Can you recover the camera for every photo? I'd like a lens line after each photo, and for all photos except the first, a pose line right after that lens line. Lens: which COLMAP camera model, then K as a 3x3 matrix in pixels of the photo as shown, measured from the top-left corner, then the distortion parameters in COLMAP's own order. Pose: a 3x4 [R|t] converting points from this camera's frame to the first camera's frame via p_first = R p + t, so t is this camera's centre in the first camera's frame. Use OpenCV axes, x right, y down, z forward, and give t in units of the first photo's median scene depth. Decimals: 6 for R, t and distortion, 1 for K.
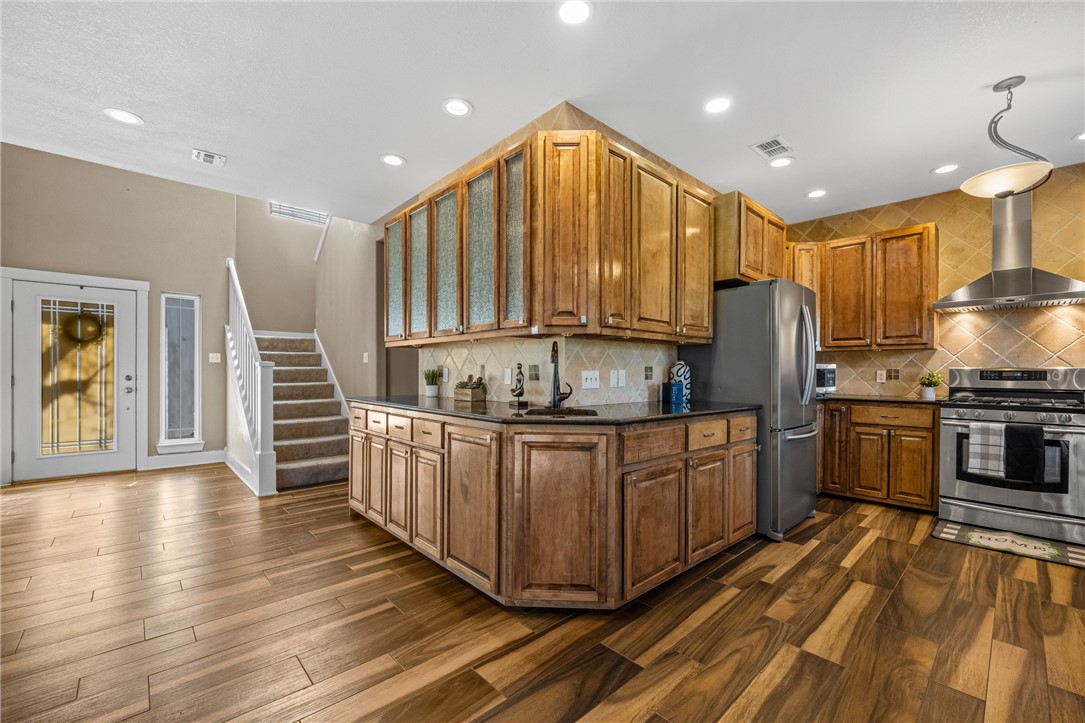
lens RADIAL K [[449.3, 0, 543.8], [0, 449.3, 376.0], [0, 0, 1]] dist [-0.002411, -0.000416]
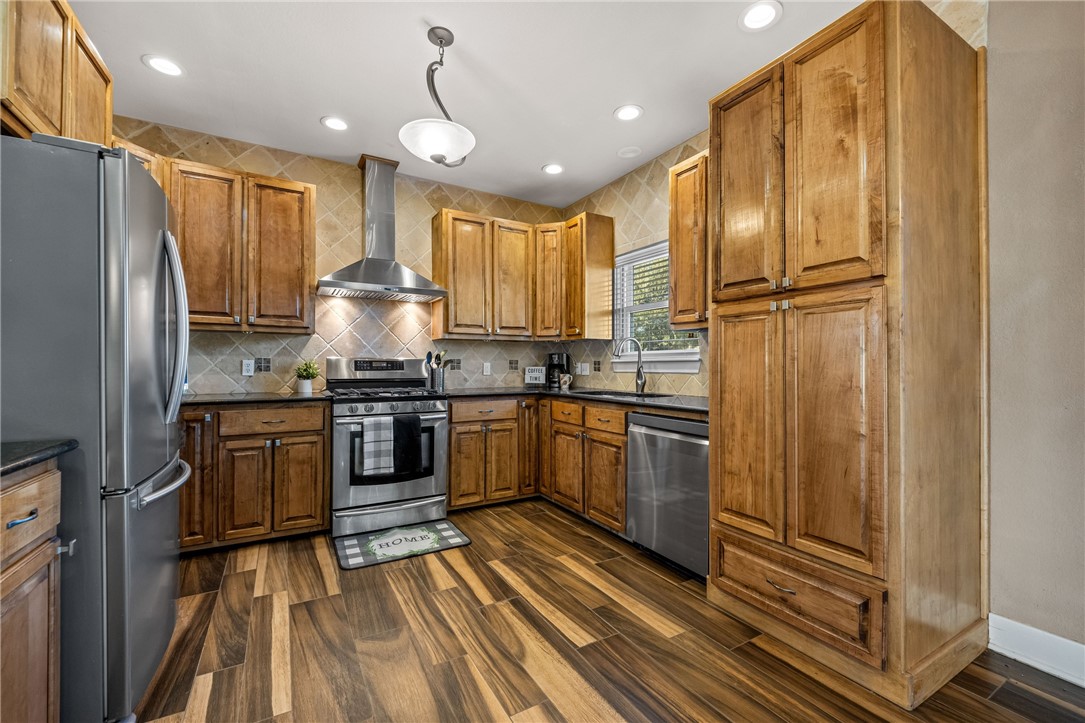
lens RADIAL K [[442.1, 0, 544.6], [0, 442.1, 362.9], [0, 0, 1]] dist [0.000382, -0.005700]
pose [[0.216169, 0.001155, 0.976355, 0.153605], [0.005966, 0.999979, -0.002503, -0.002346], [-0.976338, 0.006366, 0.216158, 0.408761]]
